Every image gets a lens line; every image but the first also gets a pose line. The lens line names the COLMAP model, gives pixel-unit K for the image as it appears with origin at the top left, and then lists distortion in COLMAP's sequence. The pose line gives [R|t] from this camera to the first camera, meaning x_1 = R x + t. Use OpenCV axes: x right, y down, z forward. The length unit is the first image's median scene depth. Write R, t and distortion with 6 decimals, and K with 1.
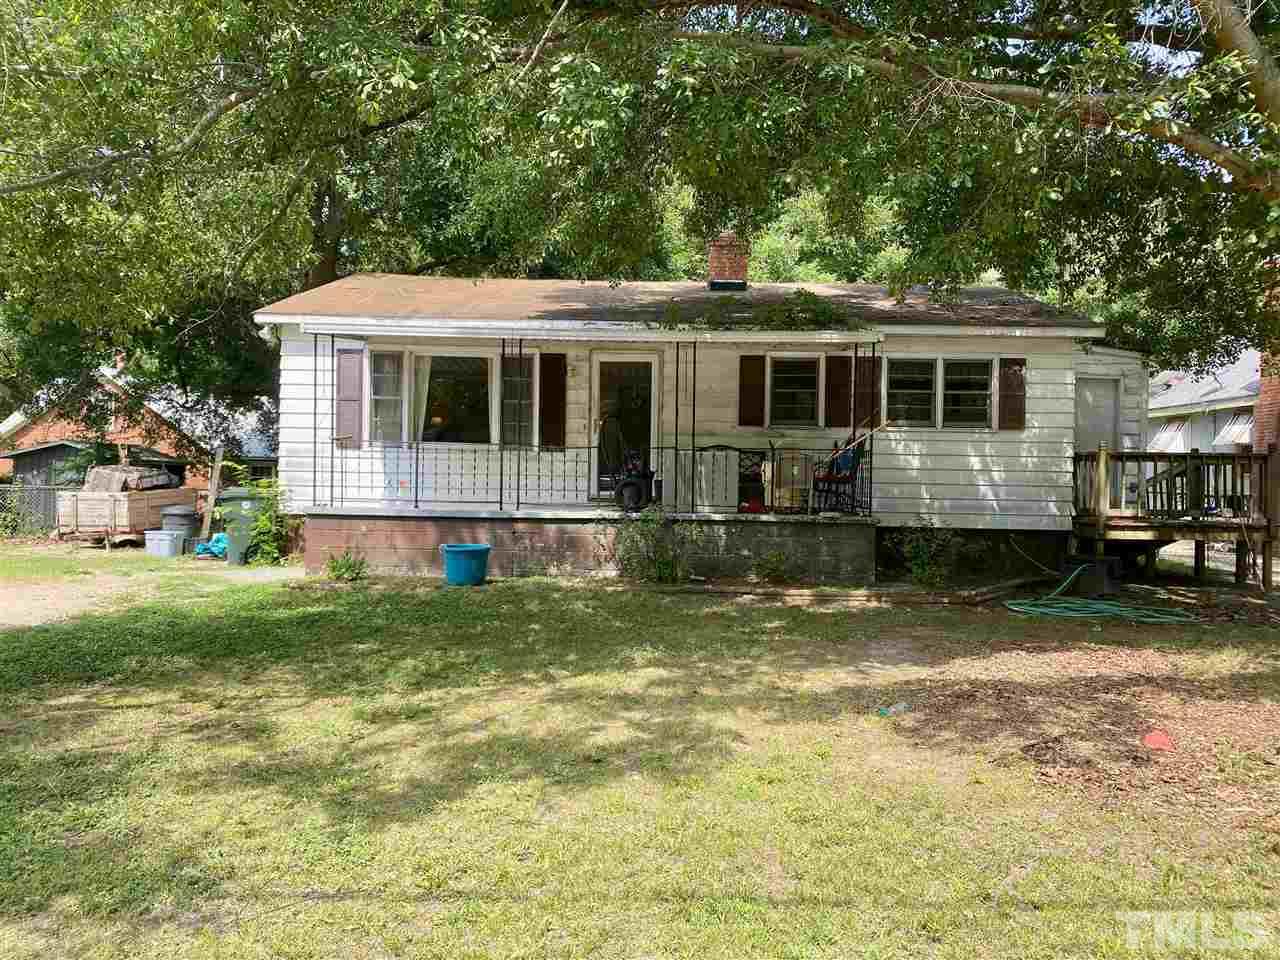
lens RADIAL K [[1011.8, 0, 638.5], [0, 1011.8, 475.9], [0, 0, 1]] dist [-0.052525, 0.038371]
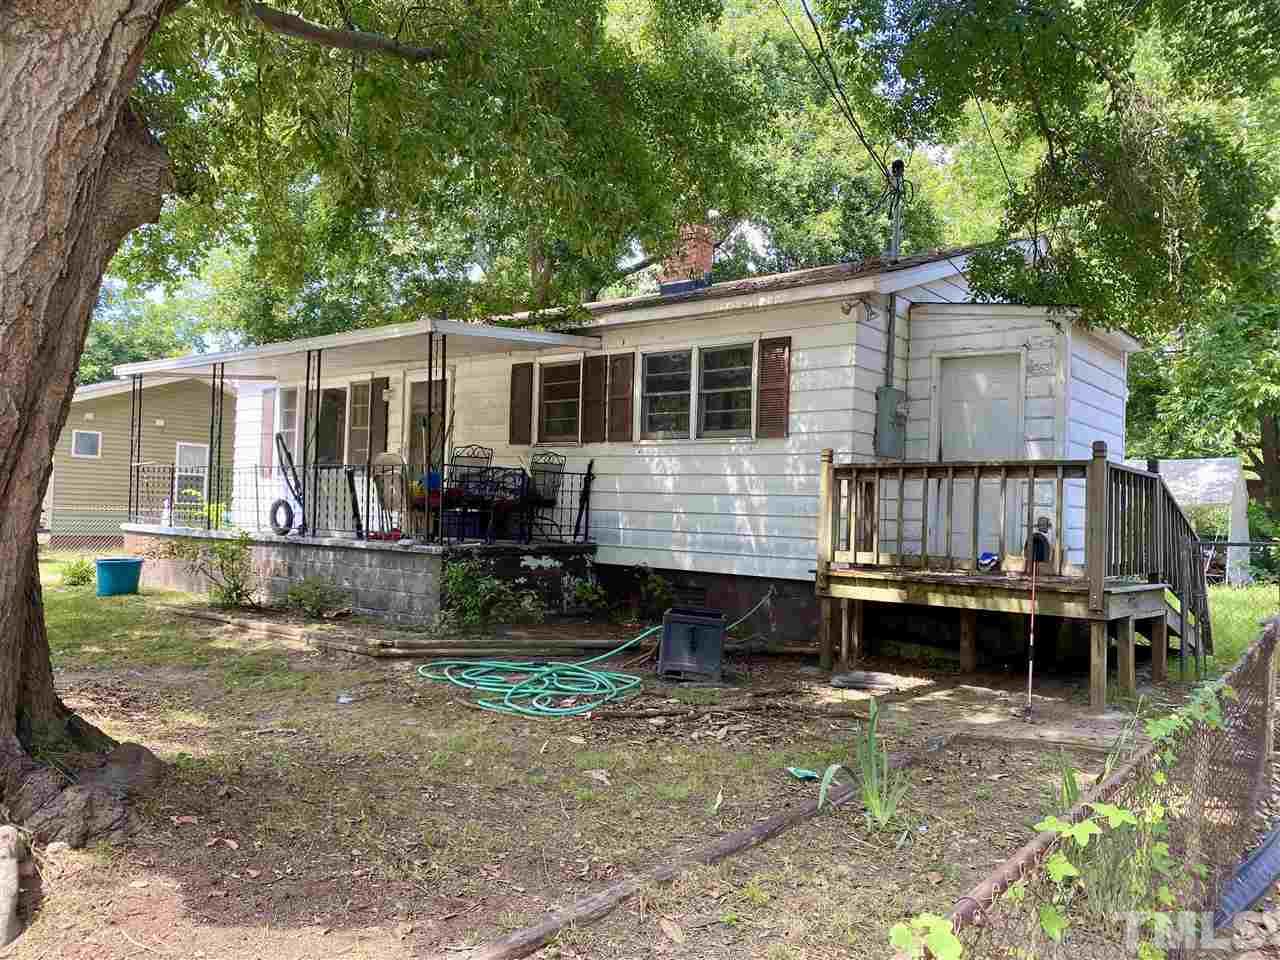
lens RADIAL K [[1011.8, 0, 638.8], [0, 1011.8, 485.7], [0, 0, 1]] dist [-0.052525, 0.038371]
pose [[0.778370, -0.006106, -0.627777, 0.746953], [-0.013093, 0.999577, -0.025956, 0.008182], [0.627670, 0.028423, 0.777961, 0.380376]]
